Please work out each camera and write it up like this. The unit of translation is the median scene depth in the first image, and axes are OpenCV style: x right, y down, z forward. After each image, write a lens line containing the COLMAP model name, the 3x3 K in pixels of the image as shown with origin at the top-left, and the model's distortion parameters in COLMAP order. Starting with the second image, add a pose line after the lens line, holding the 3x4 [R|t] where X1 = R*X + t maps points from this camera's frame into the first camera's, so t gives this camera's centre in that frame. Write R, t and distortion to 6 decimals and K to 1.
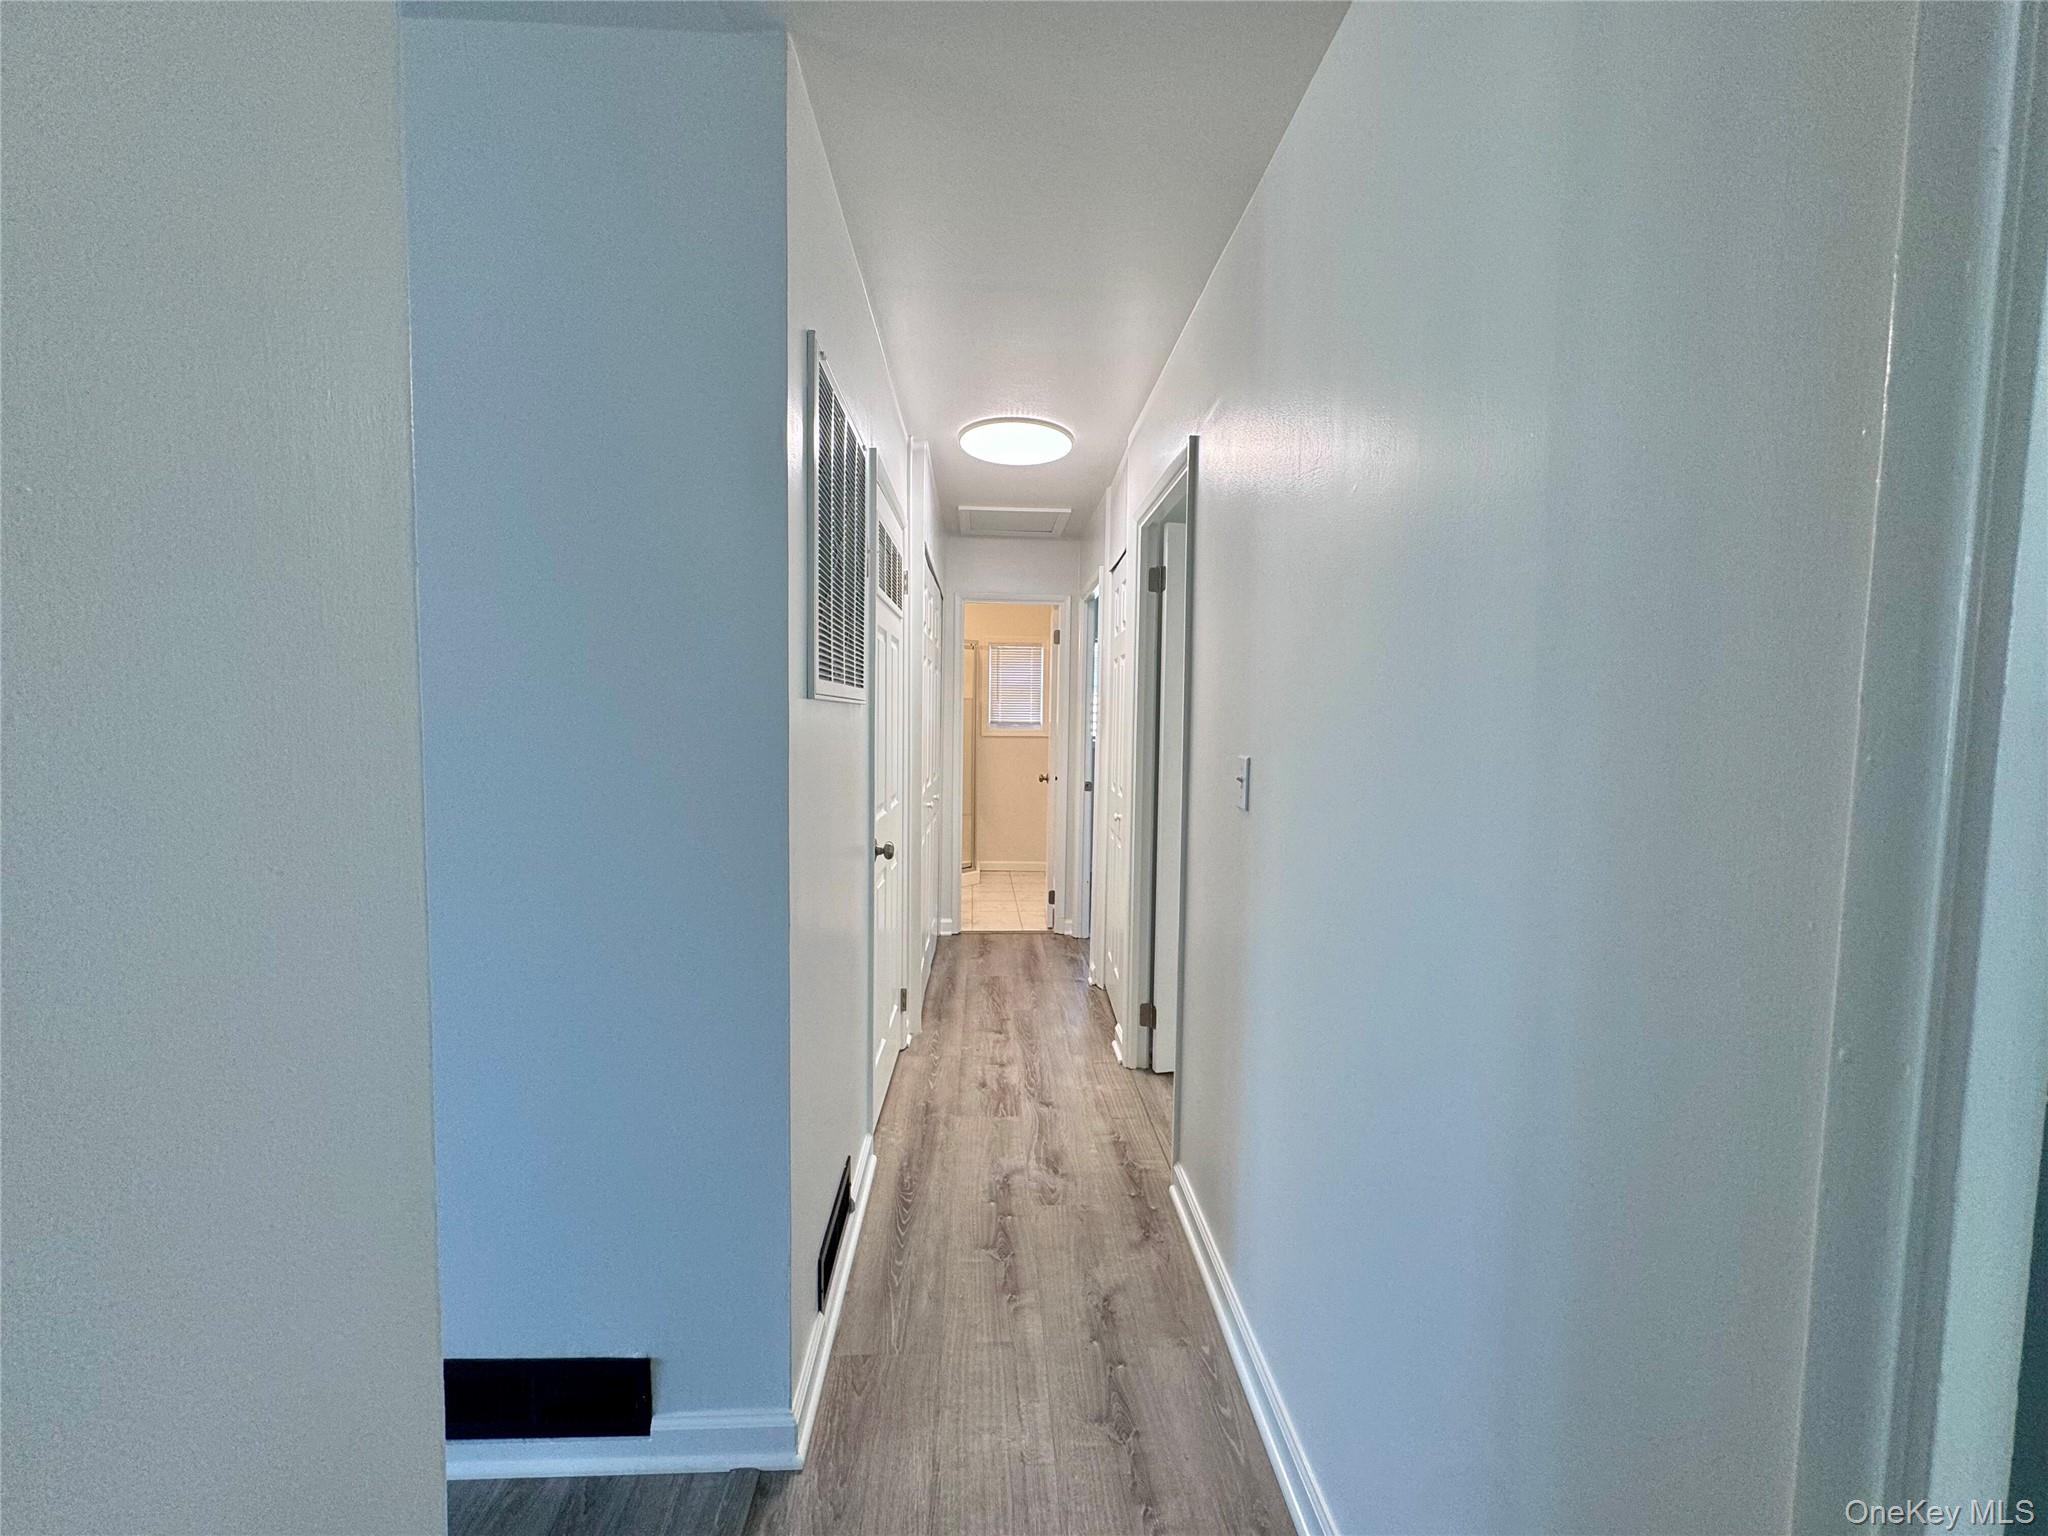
lens RADIAL K [[819.0, 0, 1025.1], [0, 819.0, 772.6], [0, 0, 1]] dist [0.002925, -0.000869]
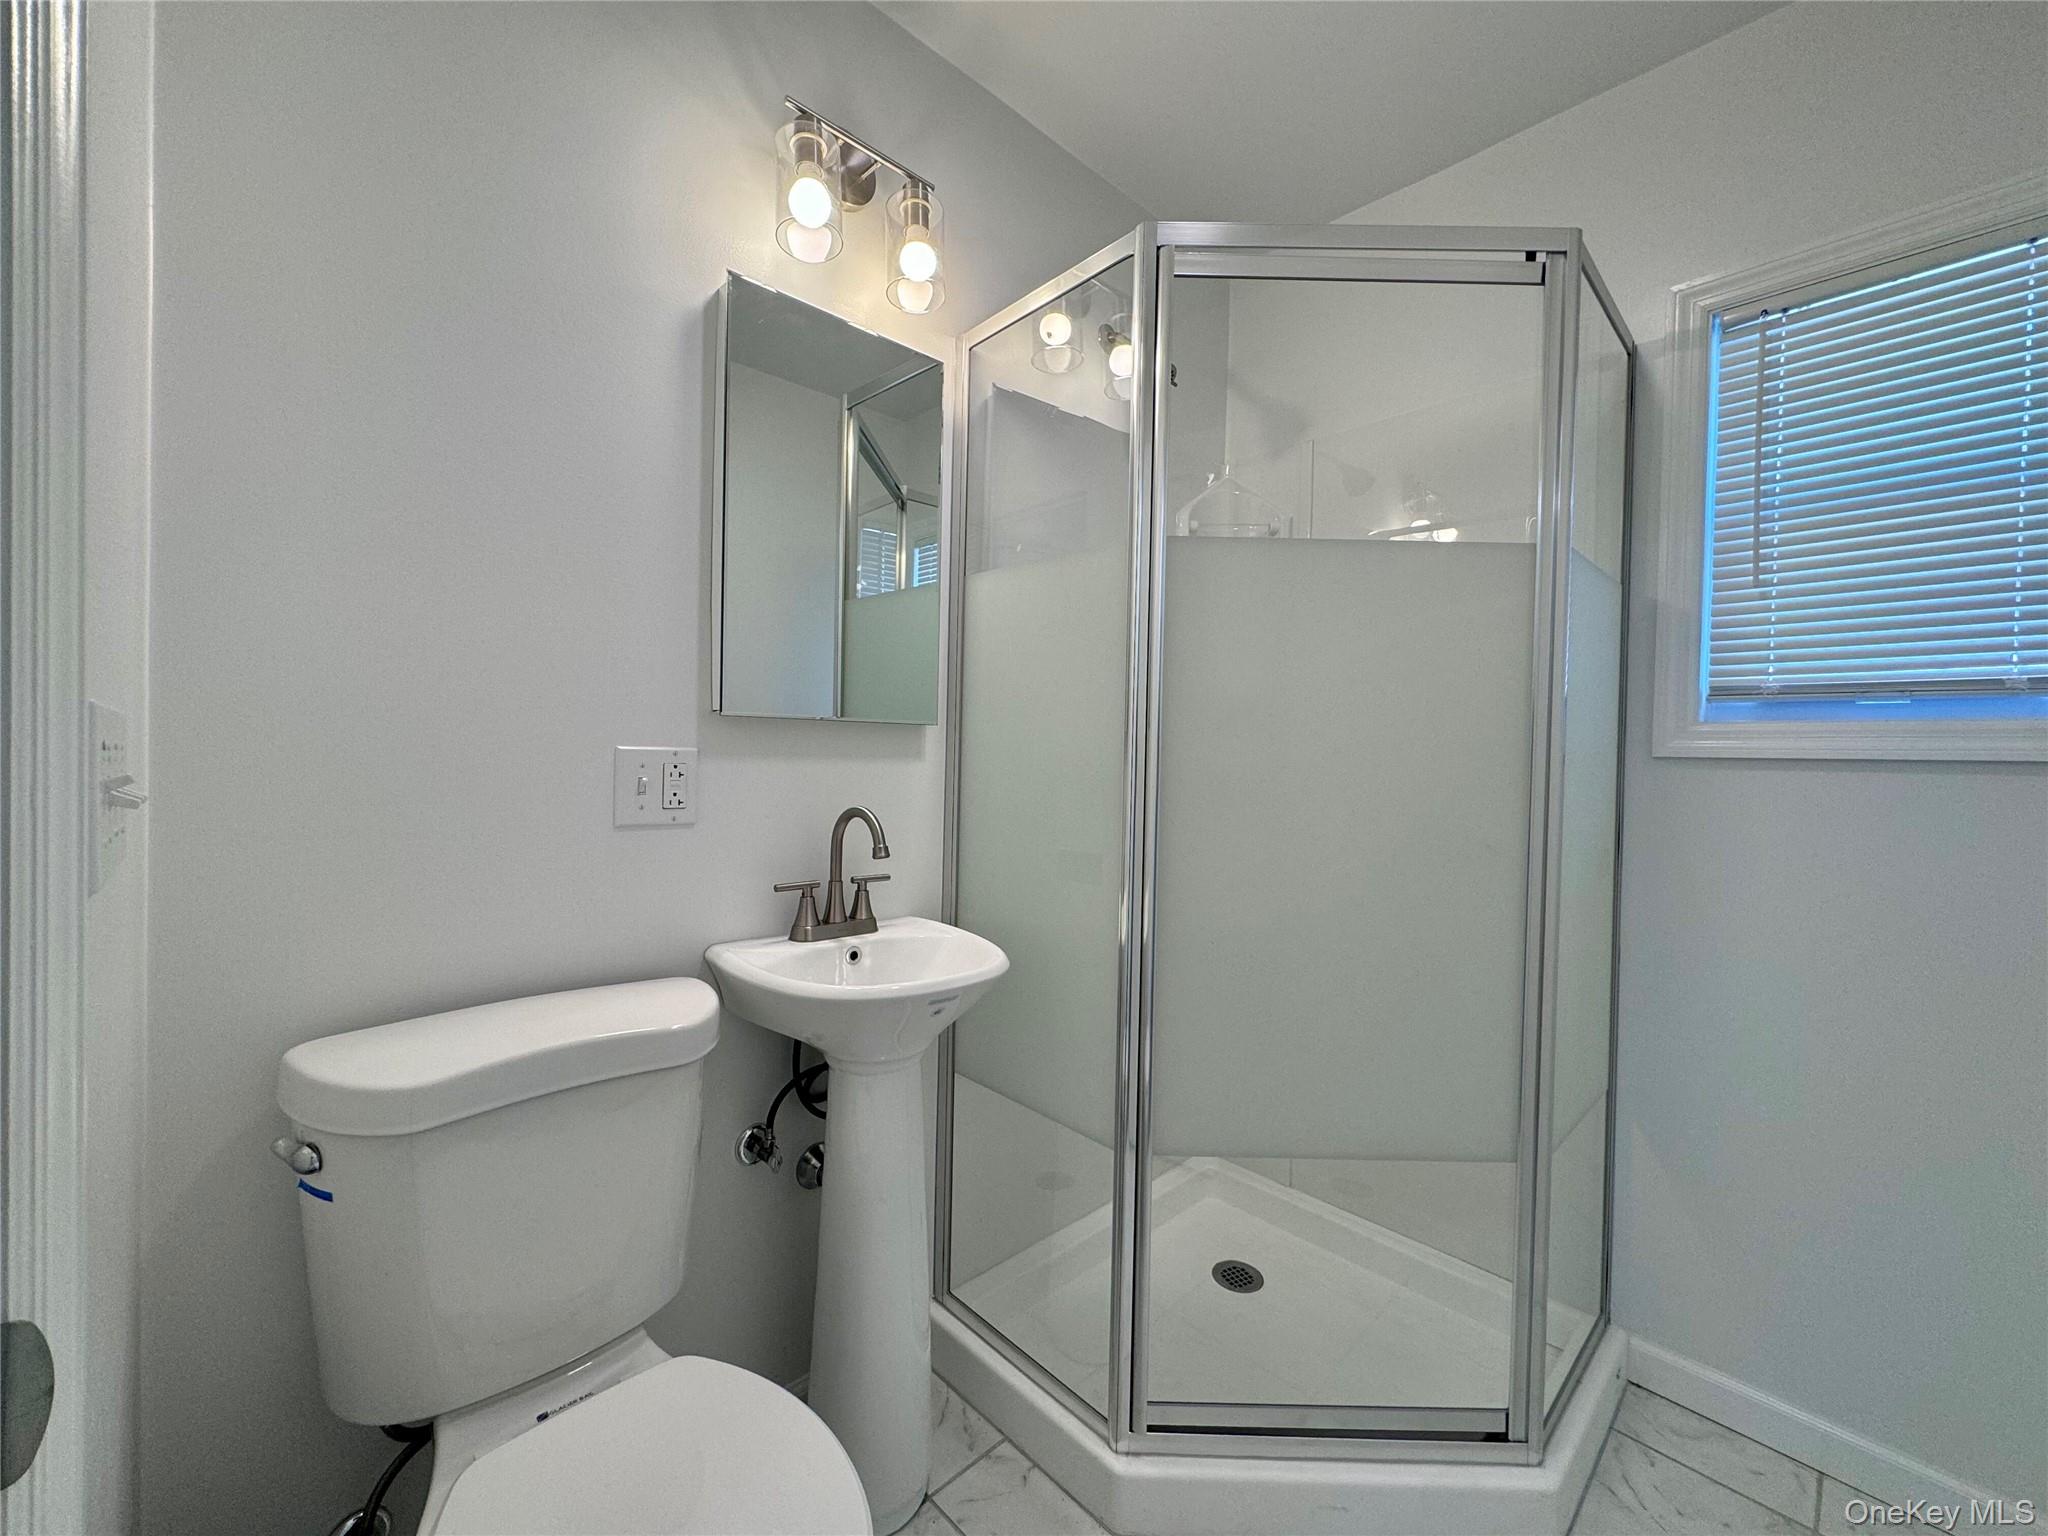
lens RADIAL K [[819.0, 0, 1018.5], [0, 819.0, 768.1], [0, 0, 1]] dist [0.002925, -0.000869]
pose [[0.663615, 0.023207, -0.747714, -0.004903], [-0.069802, 0.997079, -0.031004, -0.053344], [0.744811, 0.072766, 0.663296, 1.699673]]
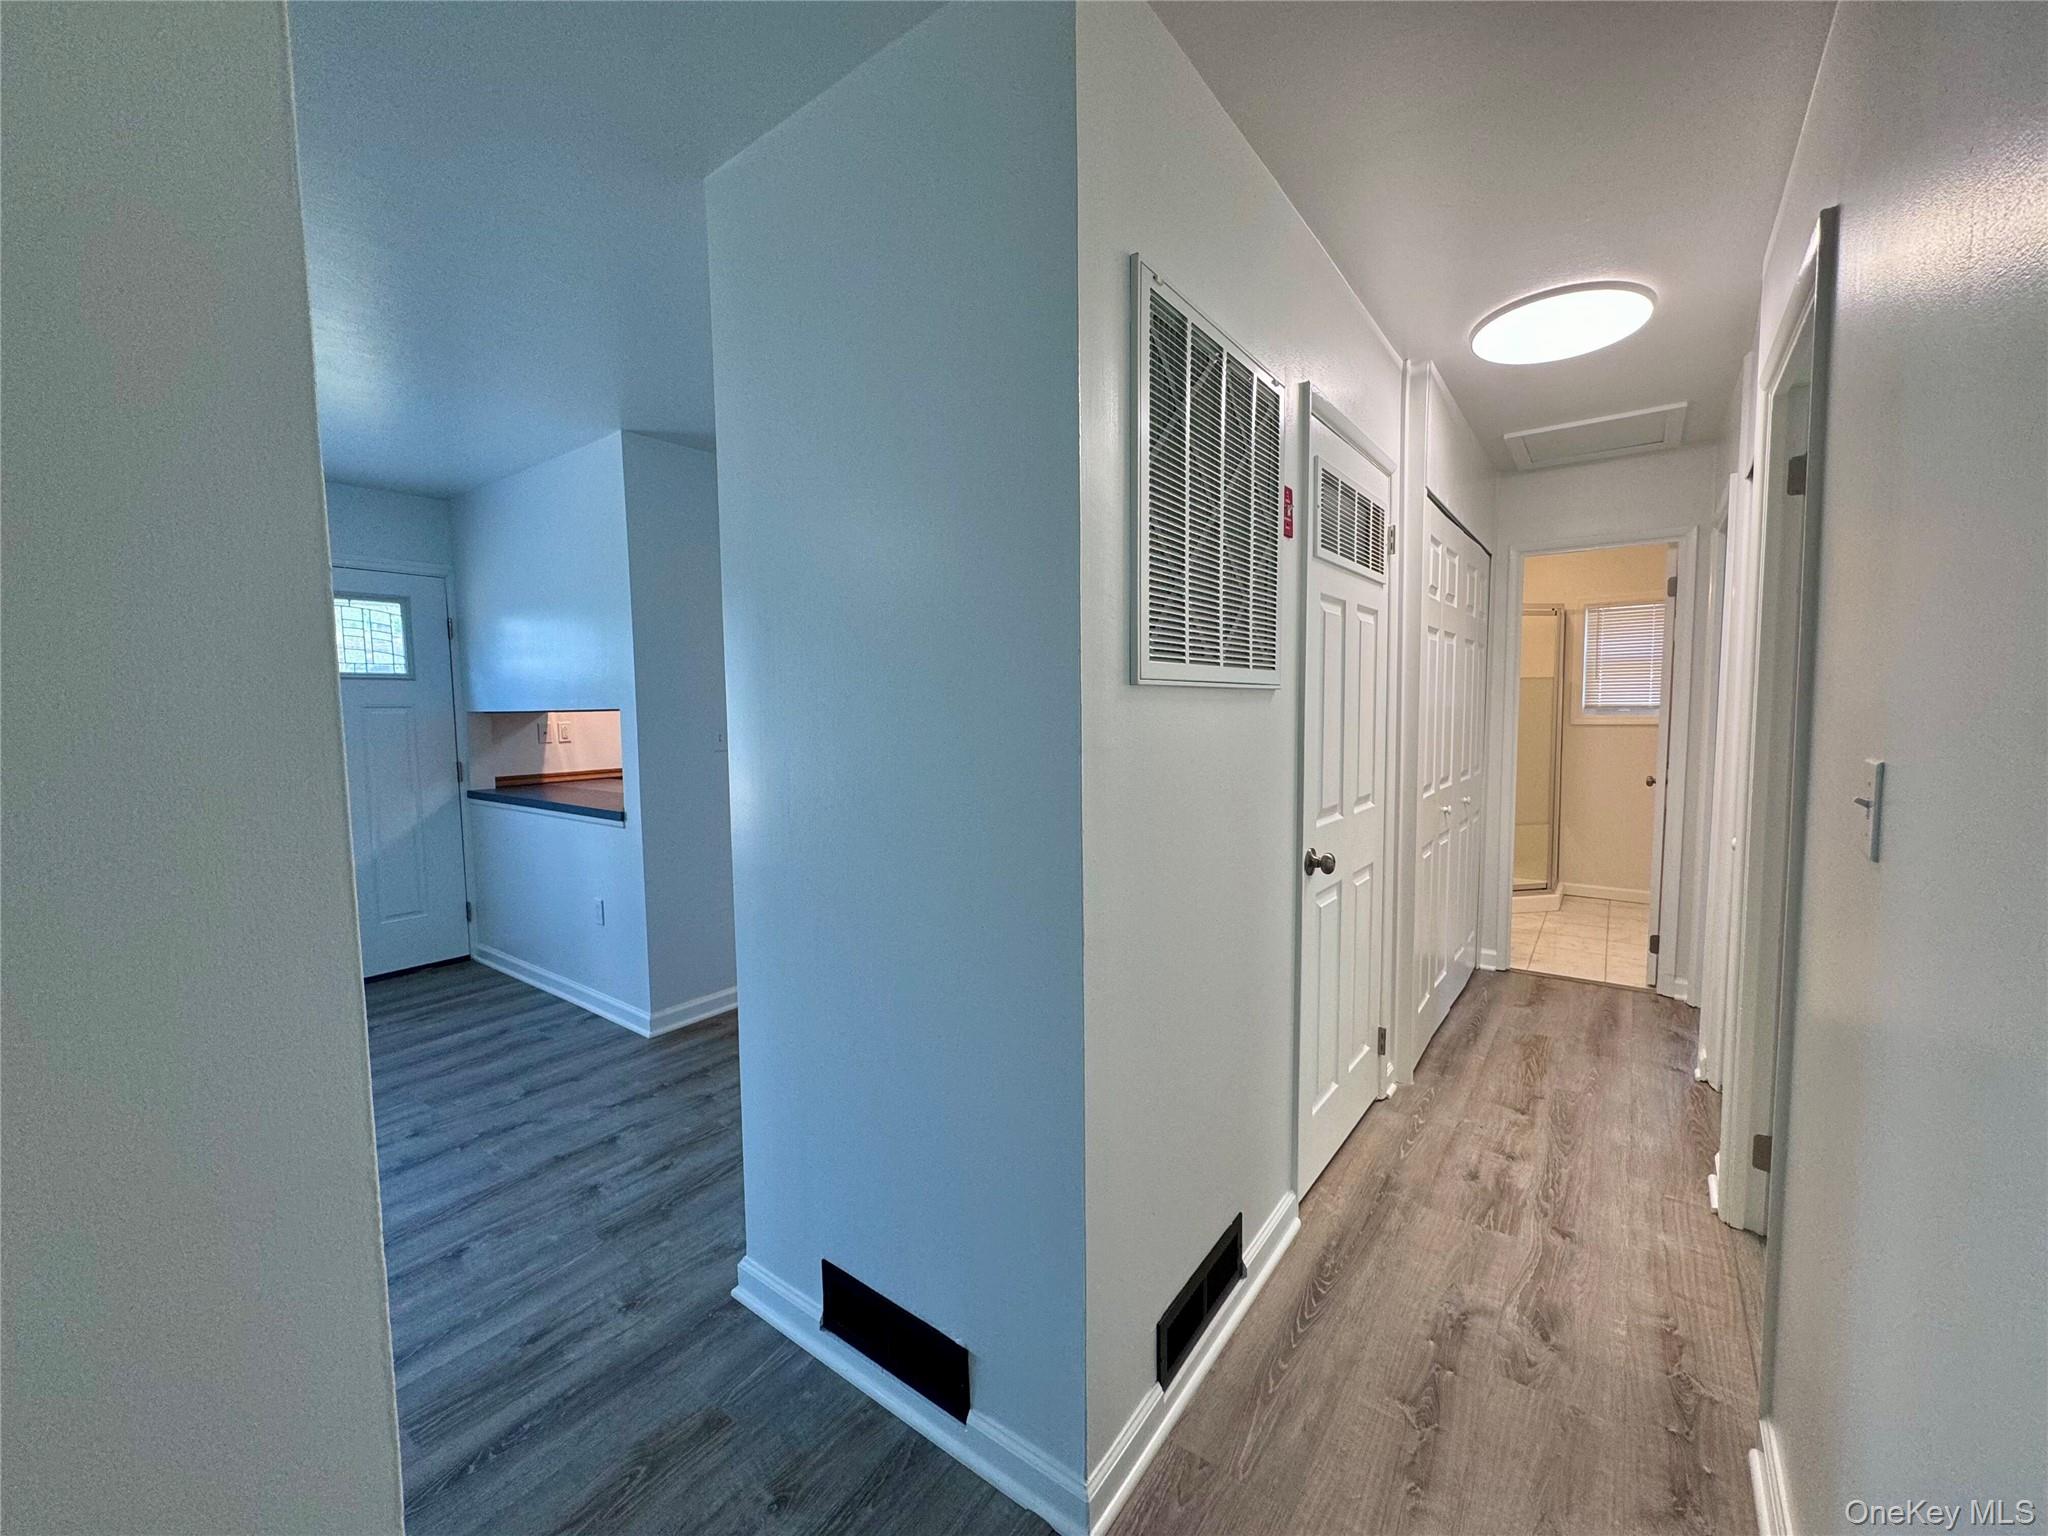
lens RADIAL K [[819.0, 0, 1020.8], [0, 819.0, 771.7], [0, 0, 1]] dist [0.002925, -0.000869]
pose [[0.770955, 0.027322, -0.636303, 0.098060], [-0.020821, 0.999627, 0.017695, -0.005344], [0.636549, -0.000394, 0.771236, 0.125402]]
